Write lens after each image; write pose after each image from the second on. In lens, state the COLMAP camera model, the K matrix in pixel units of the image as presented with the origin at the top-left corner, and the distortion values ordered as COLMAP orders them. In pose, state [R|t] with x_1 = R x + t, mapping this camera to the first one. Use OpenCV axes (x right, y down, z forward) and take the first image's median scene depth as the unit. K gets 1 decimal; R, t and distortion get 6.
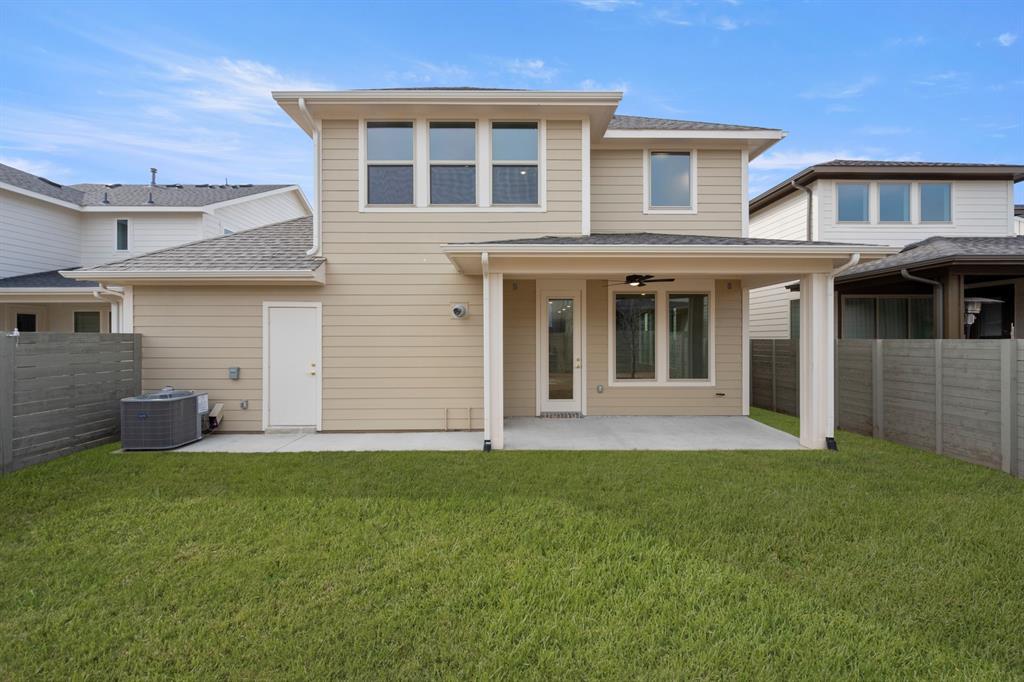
lens RADIAL K [[400.5, 0, 512.1], [0, 400.5, 340.7], [0, 0, 1]] dist [-0.000301, 0.000582]
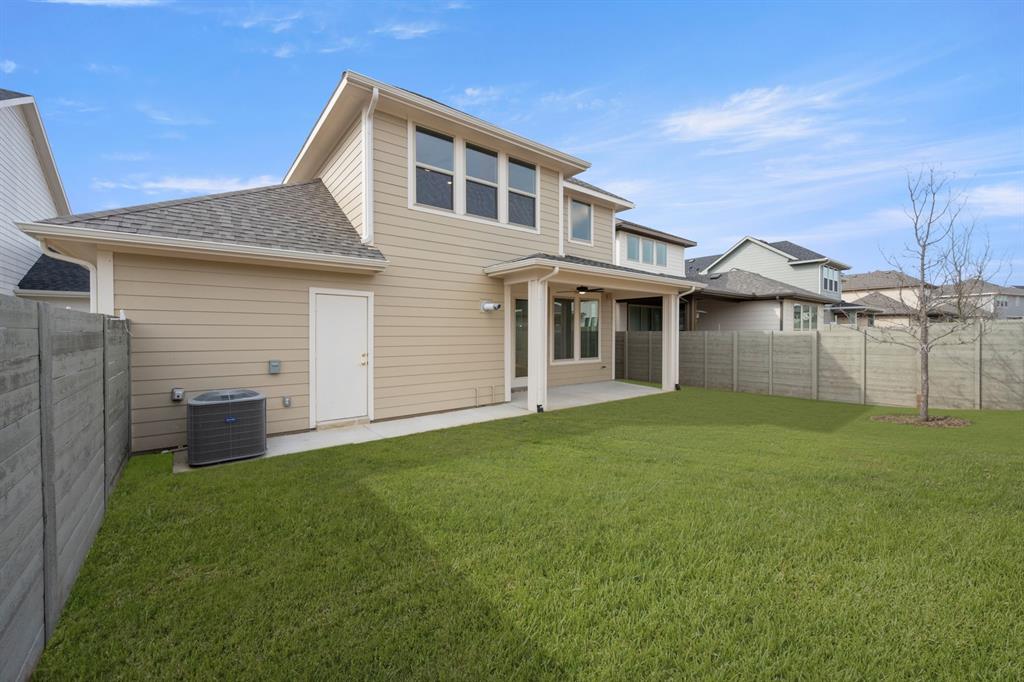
lens RADIAL K [[400.5, 0, 515.5], [0, 400.5, 337.8], [0, 0, 1]] dist [-0.000301, 0.000582]
pose [[0.793614, -0.006017, 0.608392, -0.801898], [-0.000409, 0.999946, 0.010422, 0.007988], [-0.608421, -0.008520, 0.793569, -0.011890]]
